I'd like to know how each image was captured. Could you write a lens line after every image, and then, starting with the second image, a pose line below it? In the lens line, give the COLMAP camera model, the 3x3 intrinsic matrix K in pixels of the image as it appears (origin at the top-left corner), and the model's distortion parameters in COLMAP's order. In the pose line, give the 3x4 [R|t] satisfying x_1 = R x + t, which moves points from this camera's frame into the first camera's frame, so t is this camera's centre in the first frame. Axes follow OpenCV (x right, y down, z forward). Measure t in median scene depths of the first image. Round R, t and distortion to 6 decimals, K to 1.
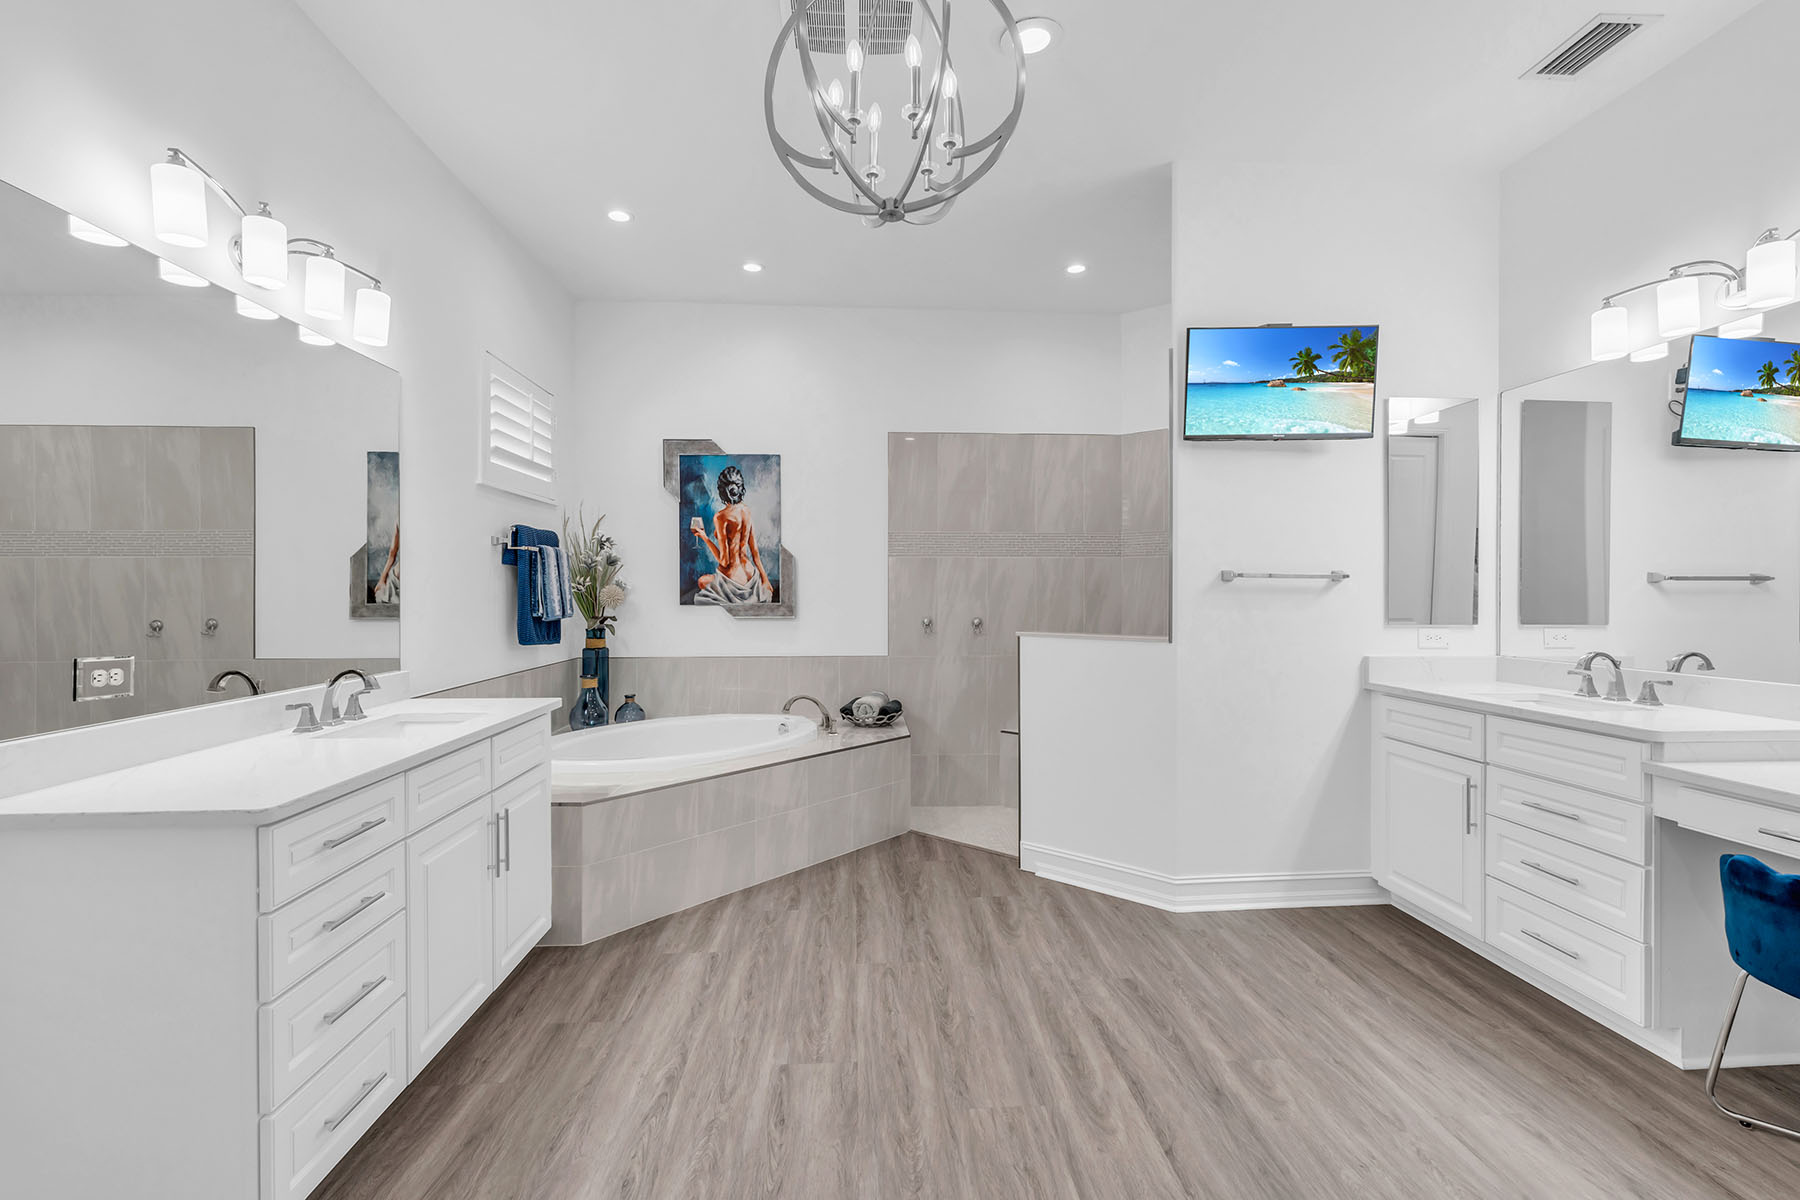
lens RADIAL K [[804.0, 0, 922.9], [0, 804.0, 589.6], [0, 0, 1]] dist [-0.003845, 0.001900]
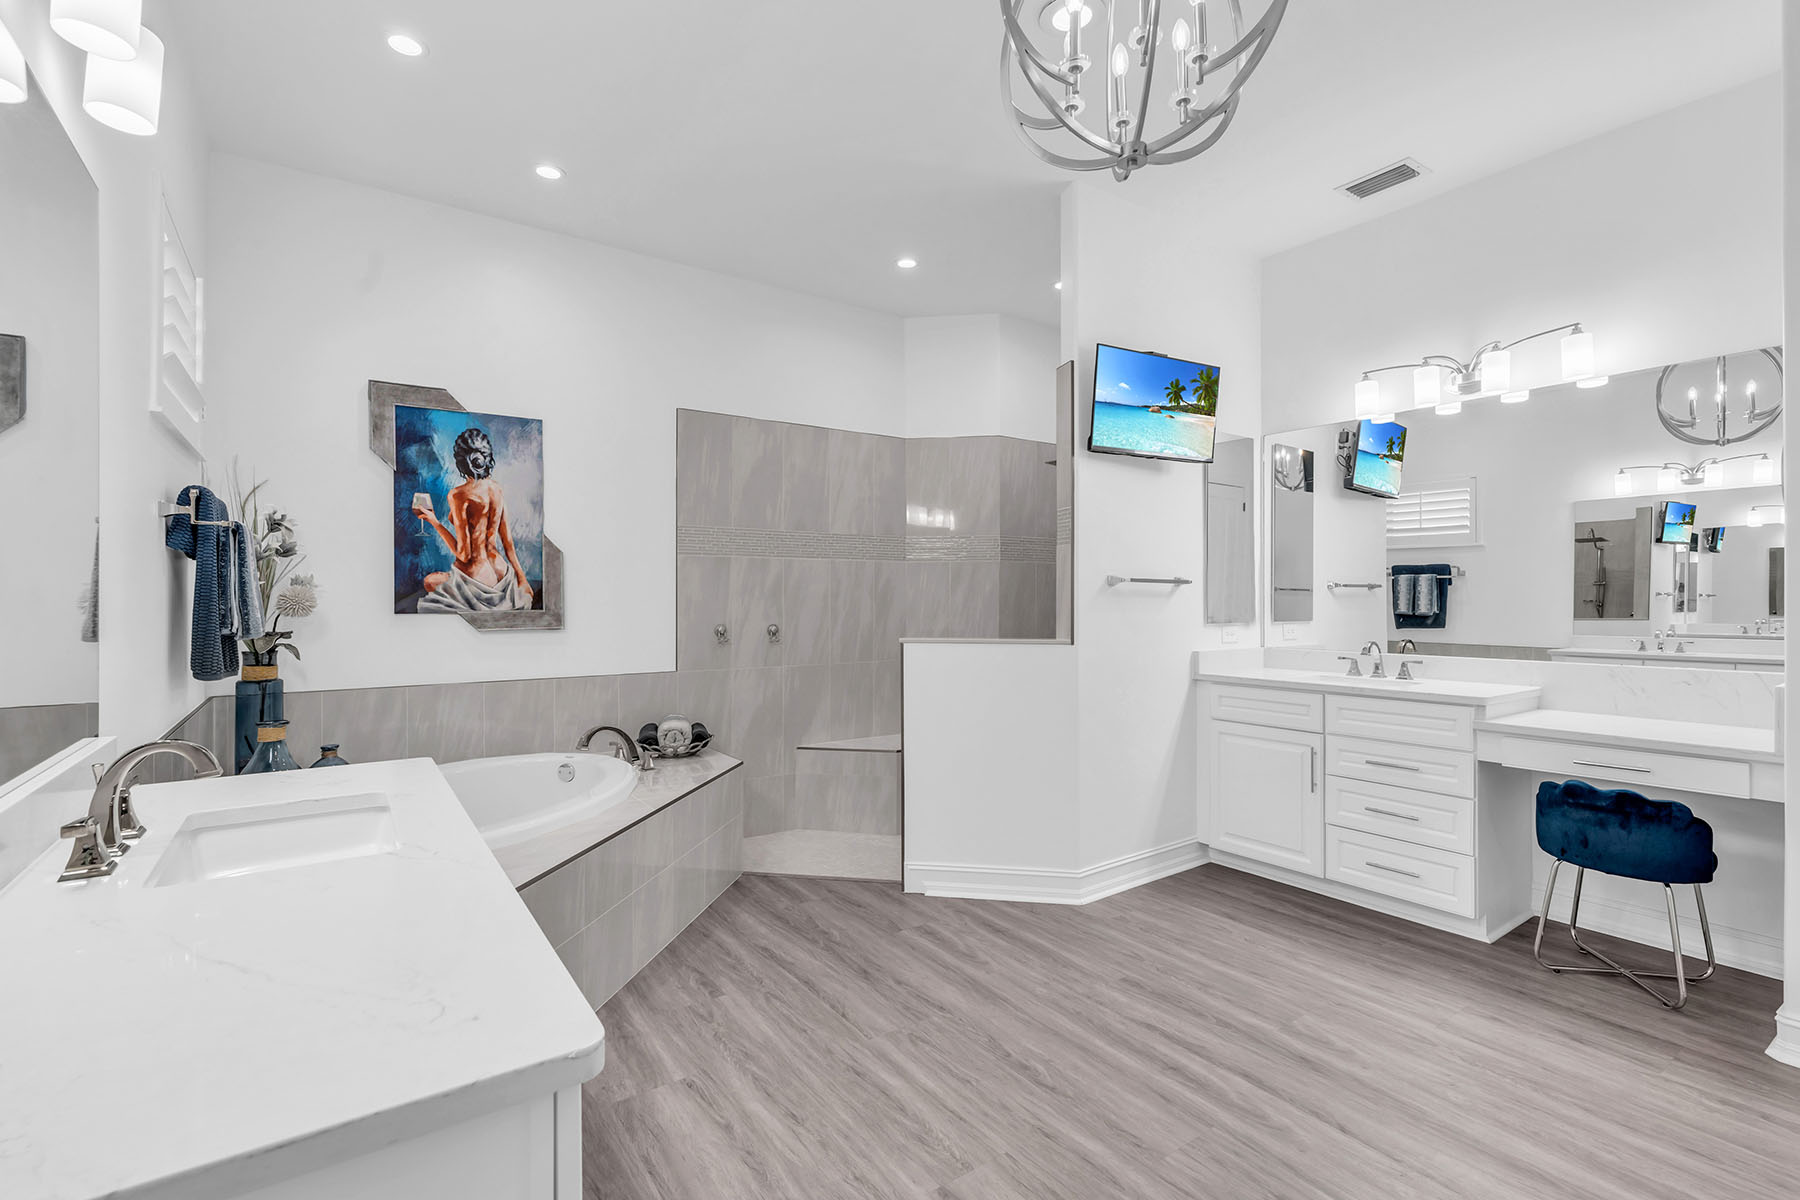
lens RADIAL K [[804.0, 0, 900.2], [0, 804.0, 590.9], [0, 0, 1]] dist [-0.003845, 0.001900]
pose [[0.857835, 0.004484, 0.513906, -0.414352], [-0.001057, 0.999975, -0.006962, 0.004545], [-0.513924, 0.005429, 0.857818, 0.226000]]
